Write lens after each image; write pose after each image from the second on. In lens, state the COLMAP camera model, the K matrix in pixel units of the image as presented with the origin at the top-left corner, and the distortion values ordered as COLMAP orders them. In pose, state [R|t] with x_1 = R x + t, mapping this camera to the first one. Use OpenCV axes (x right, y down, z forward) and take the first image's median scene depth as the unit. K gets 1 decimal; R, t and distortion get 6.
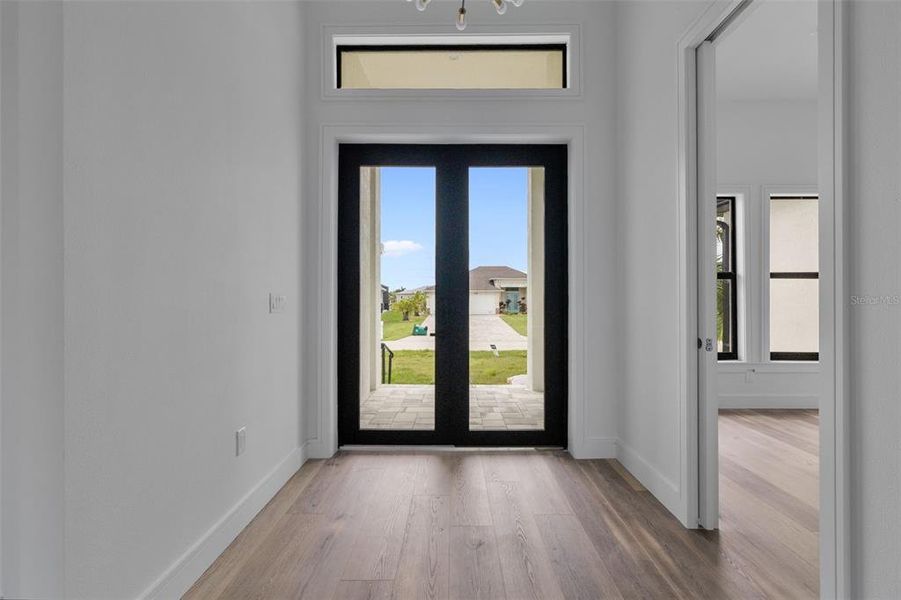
lens RADIAL K [[414.3, 0, 451.8], [0, 414.3, 297.7], [0, 0, 1]] dist [0.004626, 0.000386]
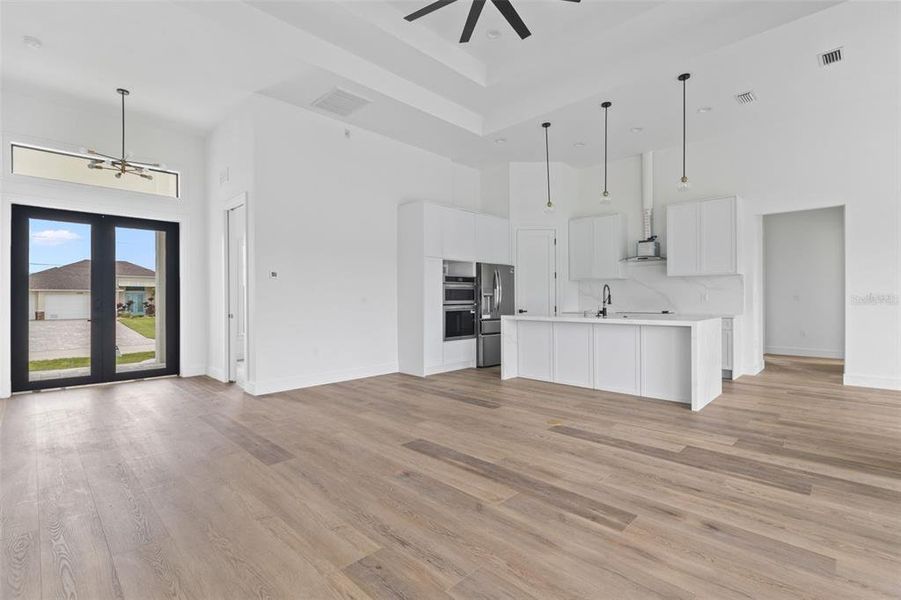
lens RADIAL K [[414.3, 0, 451.8], [0, 414.3, 297.7], [0, 0, 1]] dist [0.004626, 0.000386]
pose [[0.697682, -0.002629, 0.716402, -0.222717], [0.002898, 0.999995, 0.000848, -0.004351], [-0.716401, 0.001485, 0.697687, -1.246154]]
